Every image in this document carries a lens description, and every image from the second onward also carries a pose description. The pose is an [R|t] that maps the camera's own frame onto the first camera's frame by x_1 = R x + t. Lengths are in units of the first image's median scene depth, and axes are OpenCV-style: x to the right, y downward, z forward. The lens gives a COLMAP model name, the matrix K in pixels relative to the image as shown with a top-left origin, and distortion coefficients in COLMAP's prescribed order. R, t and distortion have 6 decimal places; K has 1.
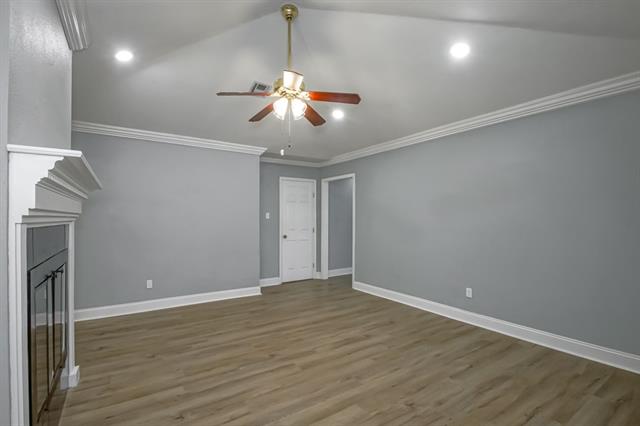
lens RADIAL K [[294.3, 0, 318.8], [0, 294.3, 219.6], [0, 0, 1]] dist [-0.000806, -0.000075]
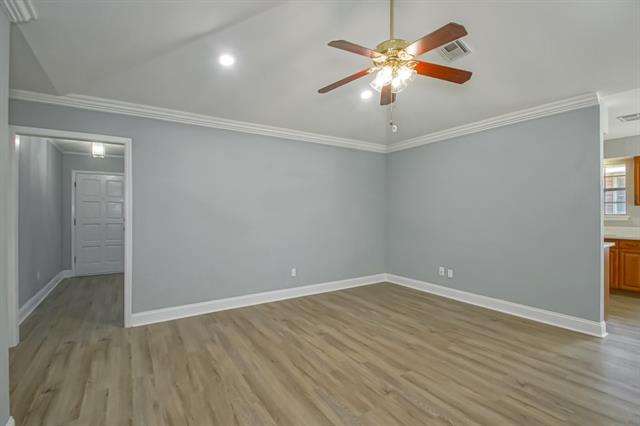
lens RADIAL K [[286.0, 0, 312.2], [0, 286.0, 210.5], [0, 0, 1]] dist [0.000105, -0.000007]
pose [[0.042529, 0.005447, 0.999080, -0.842169], [0.007425, 0.999956, -0.005768, -0.003885], [-0.999068, 0.007663, 0.042487, 1.075359]]
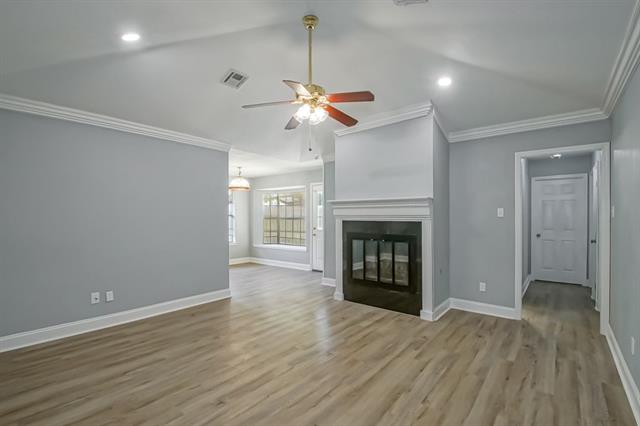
lens RADIAL K [[294.3, 0, 318.8], [0, 294.3, 219.6], [0, 0, 1]] dist [-0.000806, -0.000075]
pose [[-0.962656, 0.001290, -0.270723, 0.144502], [-0.002472, 0.999905, 0.013555, -0.018358], [0.270715, 0.013718, -0.962562, 1.825613]]
